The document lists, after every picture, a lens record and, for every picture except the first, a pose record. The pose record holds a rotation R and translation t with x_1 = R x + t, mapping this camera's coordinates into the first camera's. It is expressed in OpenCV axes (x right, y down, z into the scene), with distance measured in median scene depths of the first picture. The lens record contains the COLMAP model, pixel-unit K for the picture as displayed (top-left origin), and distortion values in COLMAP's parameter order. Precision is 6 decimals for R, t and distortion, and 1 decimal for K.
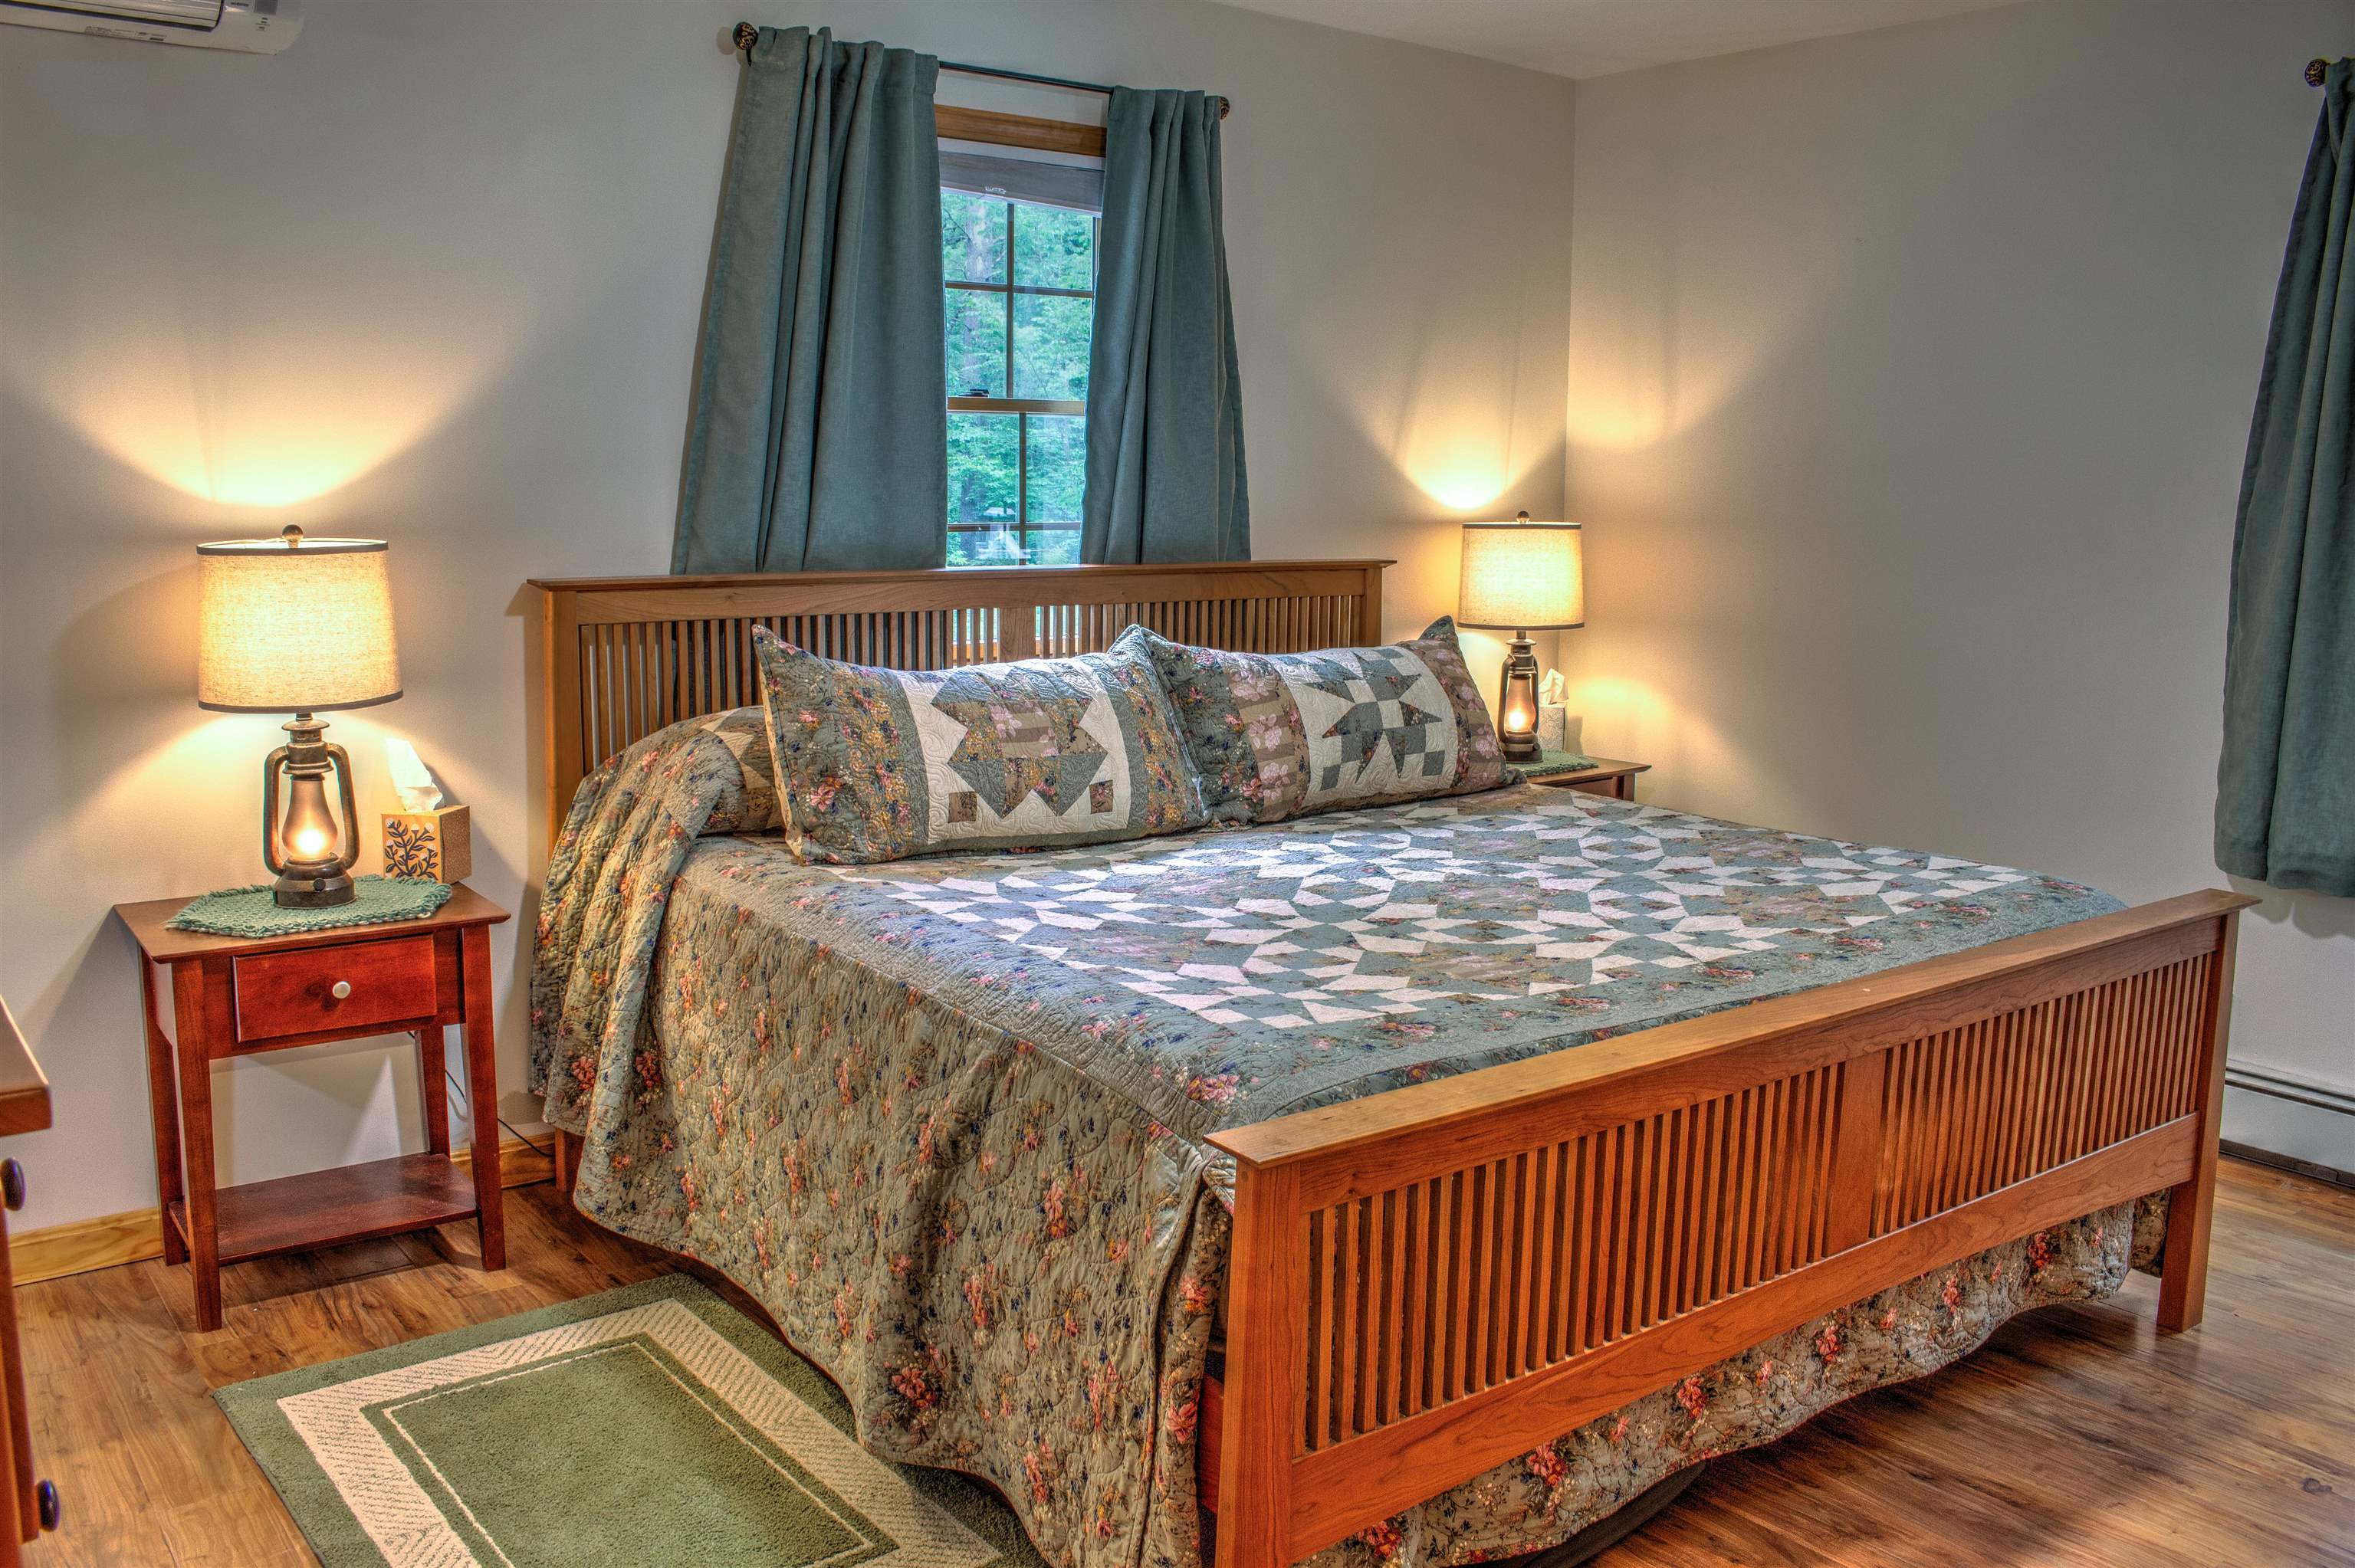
lens RADIAL K [[1944.5, 0, 1184.9], [0, 1944.5, 787.2], [0, 0, 1]] dist [-0.148236, 0.107939]
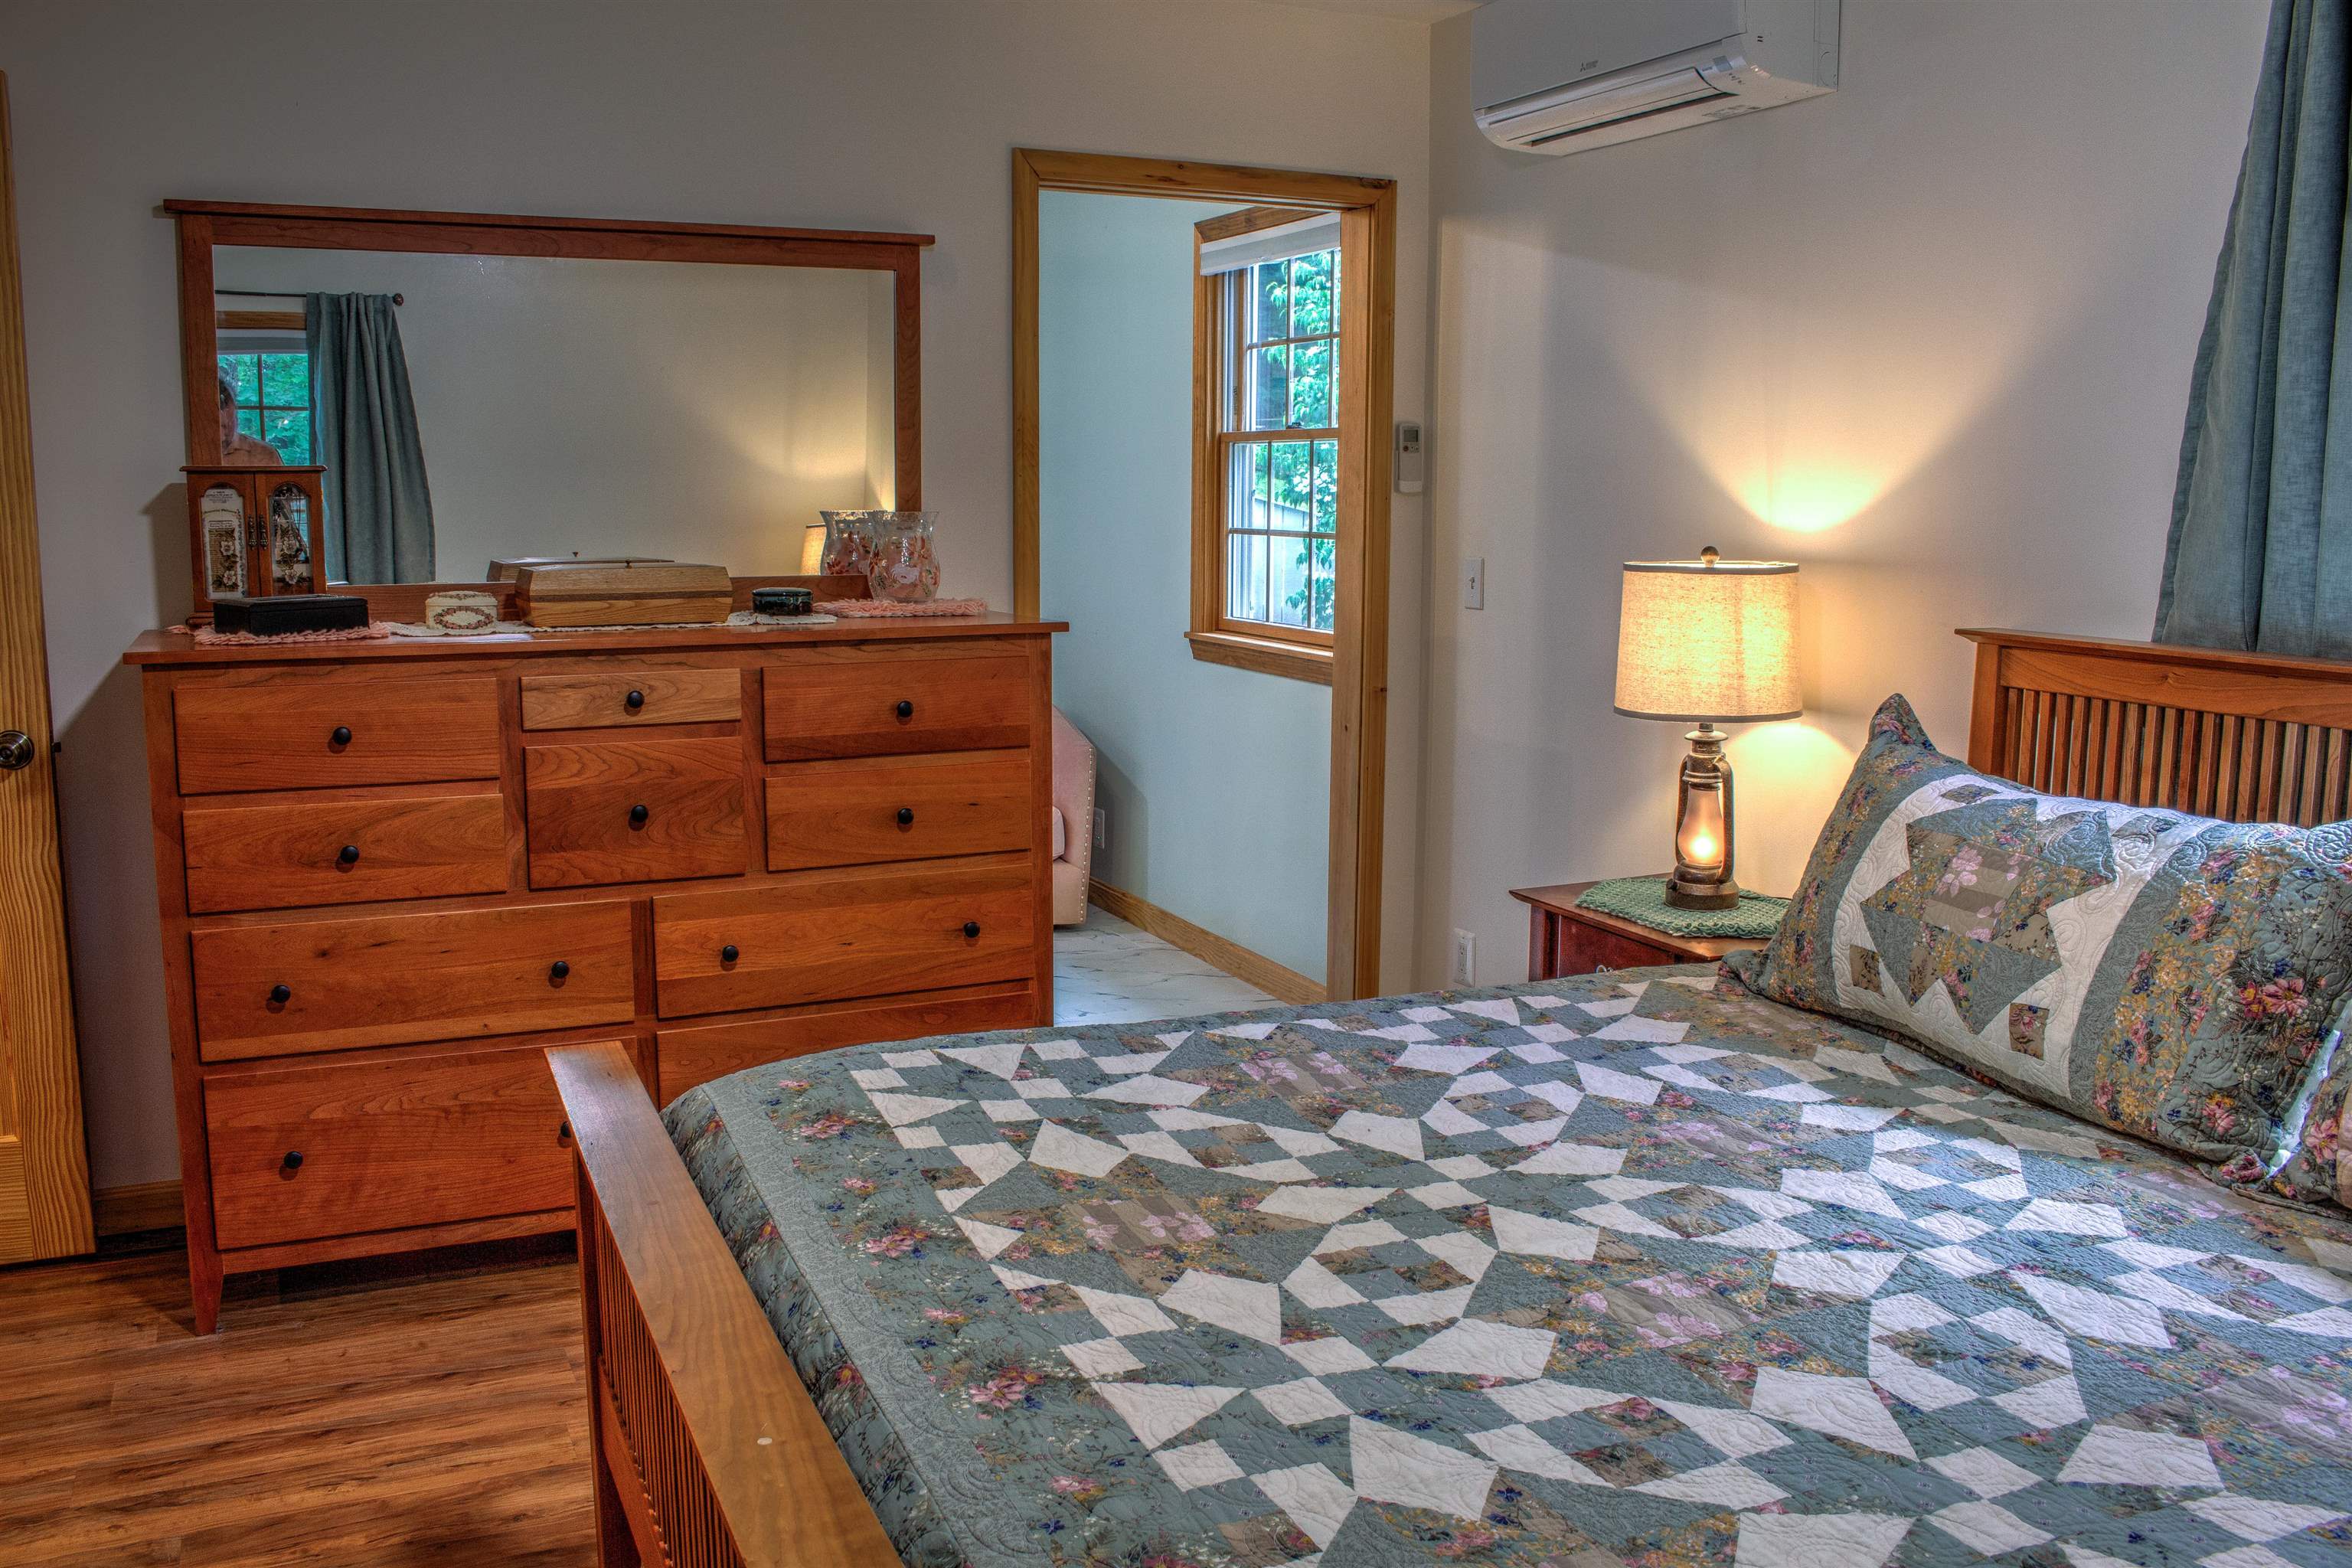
lens RADIAL K [[1942.3, 0, 1185.8], [0, 1942.3, 780.7], [0, 0, 1]] dist [-0.148236, 0.107939]
pose [[-0.202759, 0.132464, -0.970228, 0.690304], [-0.167503, 0.971513, 0.167644, -0.150945], [0.964796, 0.196507, -0.174795, 0.985466]]
